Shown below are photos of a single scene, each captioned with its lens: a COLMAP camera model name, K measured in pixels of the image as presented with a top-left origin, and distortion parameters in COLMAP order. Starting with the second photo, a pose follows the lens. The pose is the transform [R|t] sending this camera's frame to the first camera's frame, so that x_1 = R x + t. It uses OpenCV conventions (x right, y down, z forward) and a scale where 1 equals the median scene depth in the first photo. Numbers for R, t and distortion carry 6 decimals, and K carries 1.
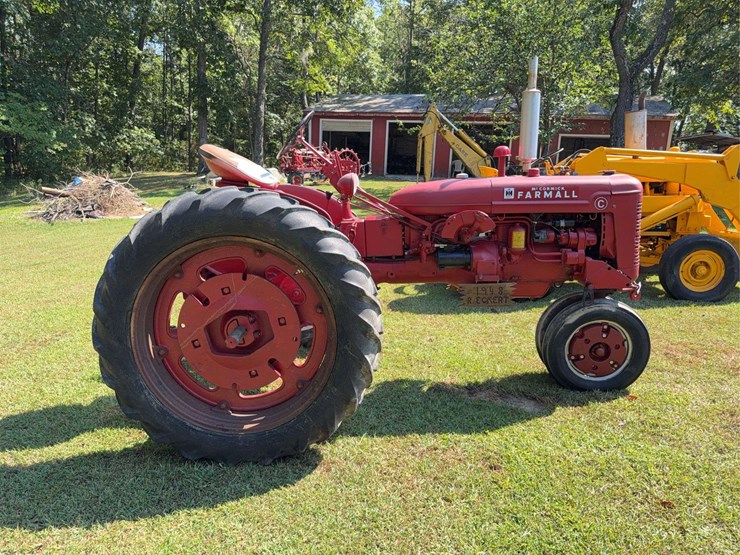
lens RADIAL K [[528.7, 0, 370.0], [0, 528.7, 277.5], [0, 0, 1]] dist [0.033054, -0.062345]
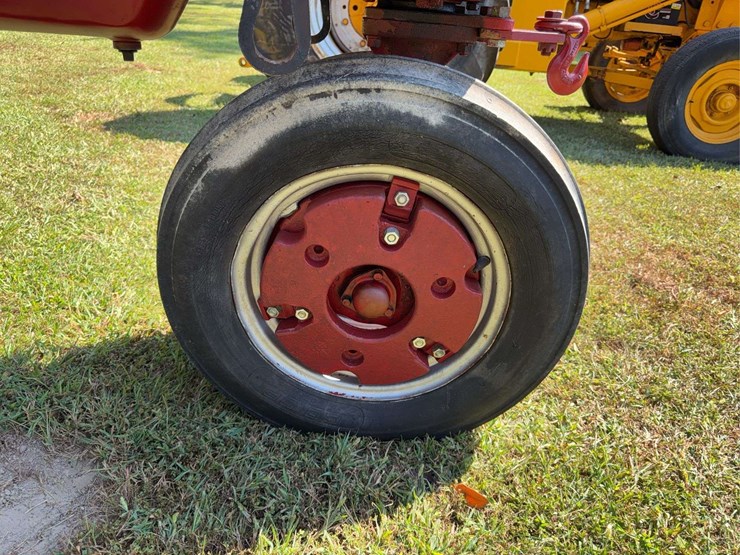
lens RADIAL K [[528.7, 0, 370.0], [0, 528.7, 277.5], [0, 0, 1]] dist [0.033054, -0.062345]
pose [[0.995643, 0.065688, 0.066183, 0.418050], [-0.081430, 0.958312, 0.273873, 0.065525], [-0.045434, -0.278069, 0.959486, 0.781530]]
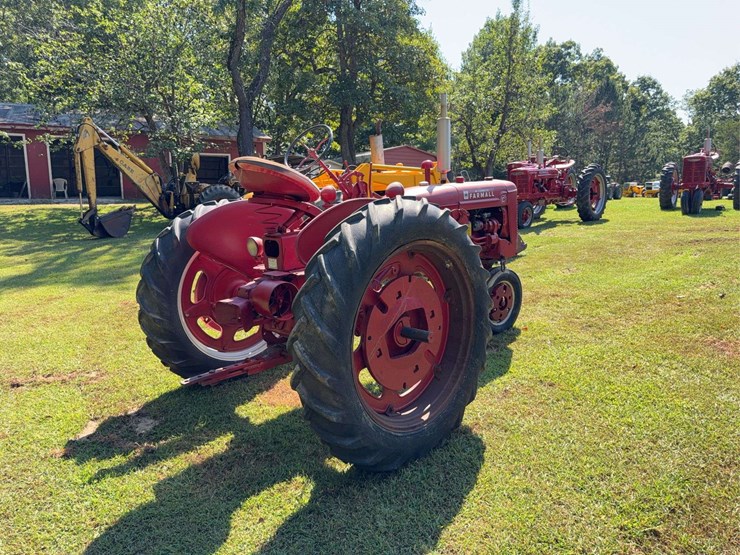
lens RADIAL K [[528.7, 0, 370.0], [0, 528.7, 277.5], [0, 0, 1]] dist [0.033054, -0.062345]
pose [[0.698585, -0.149101, 0.699820, -0.804809], [0.171978, 0.984366, 0.038051, -0.044747], [-0.694552, 0.093772, 0.713305, 0.229071]]
